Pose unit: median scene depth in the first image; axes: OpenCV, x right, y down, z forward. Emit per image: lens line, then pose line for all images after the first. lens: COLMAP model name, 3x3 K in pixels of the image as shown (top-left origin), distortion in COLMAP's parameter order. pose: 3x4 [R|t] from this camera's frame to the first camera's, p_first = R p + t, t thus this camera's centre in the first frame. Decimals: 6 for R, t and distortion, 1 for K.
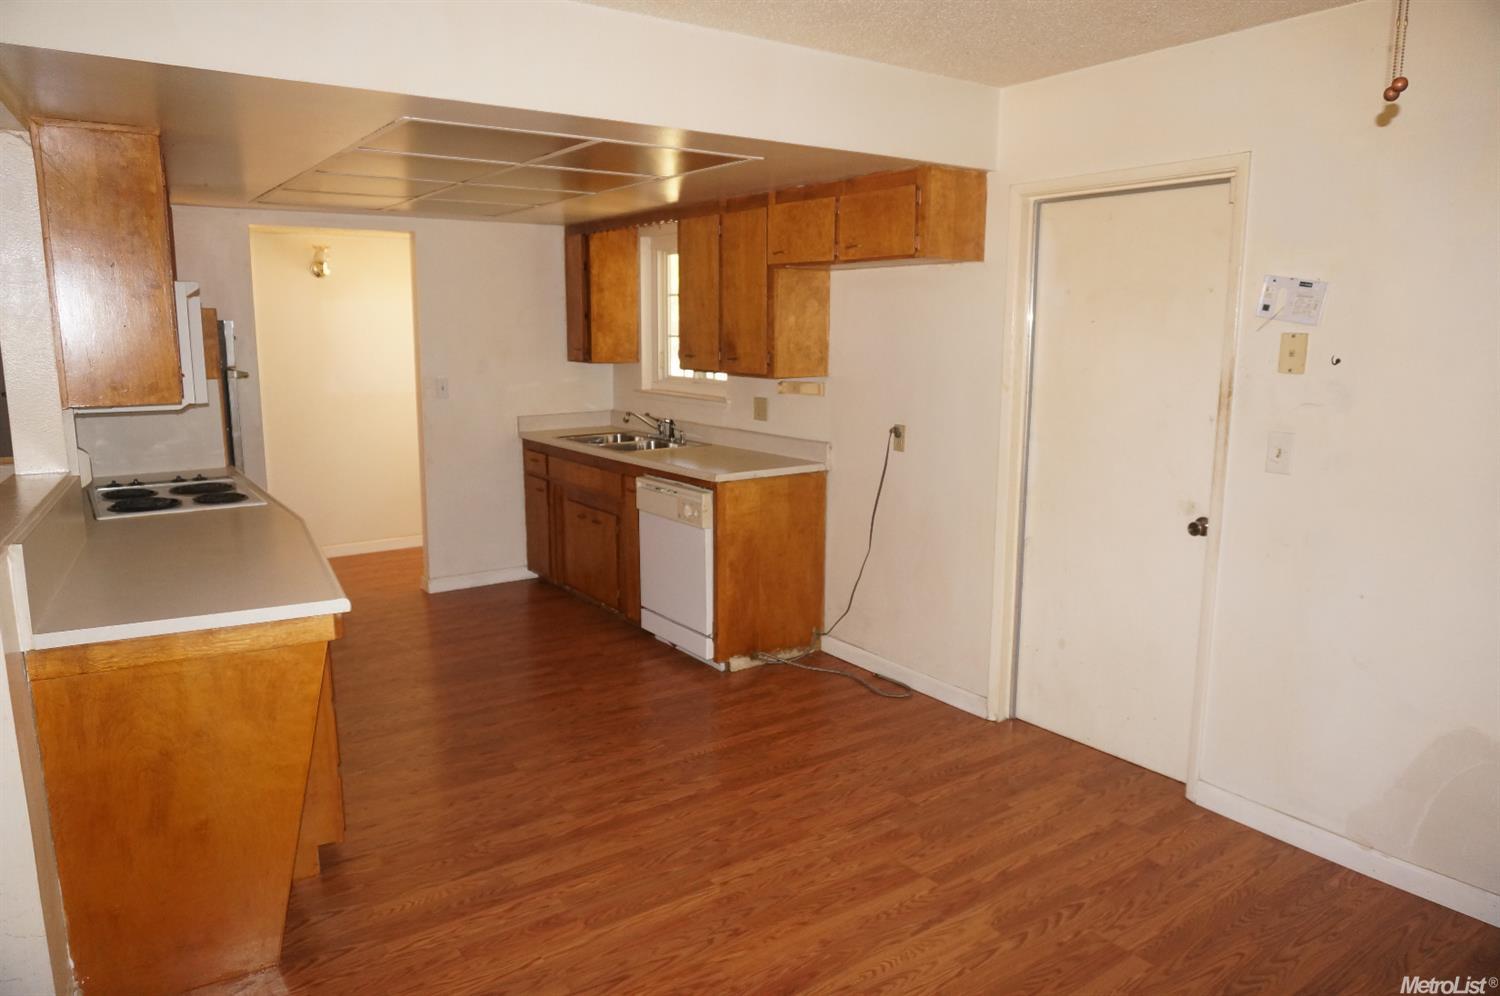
lens RADIAL K [[995.7, 0, 750.0], [0, 995.7, 498.0], [0, 0, 1]] dist [-0.059245, 0.038513]
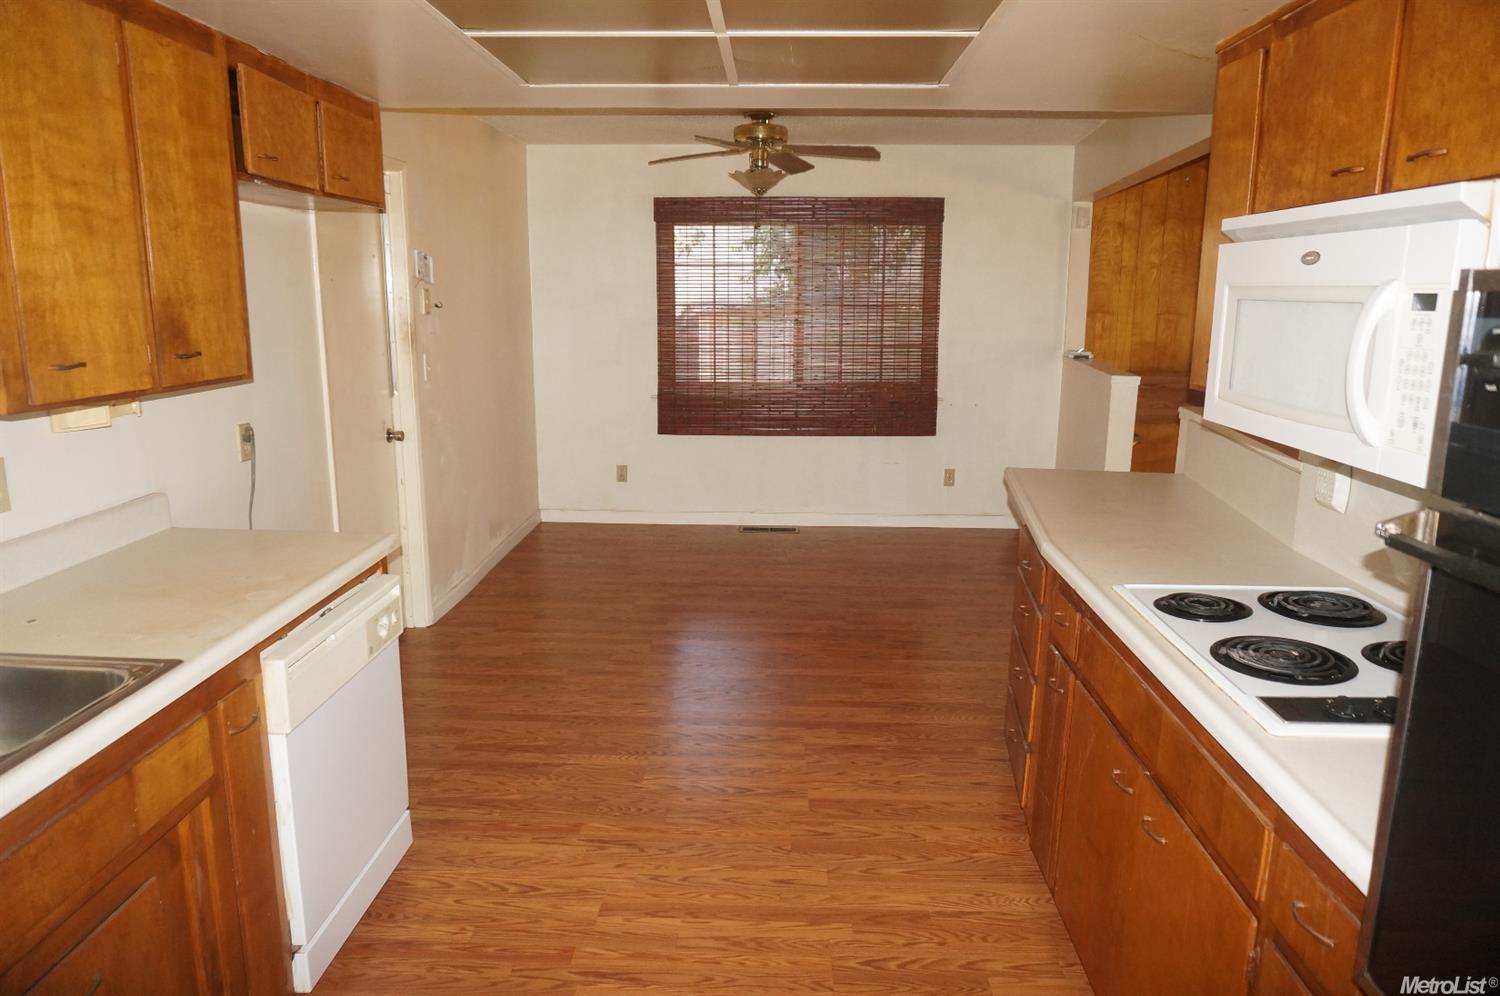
lens RADIAL K [[995.7, 0, 750.0], [0, 995.7, 498.0], [0, 0, 1]] dist [-0.059245, 0.038513]
pose [[-0.792938, -0.135338, 0.594082, -0.721280], [0.090794, 0.937888, 0.334846, -0.291086], [-0.602500, 0.319451, -0.731399, 1.692297]]
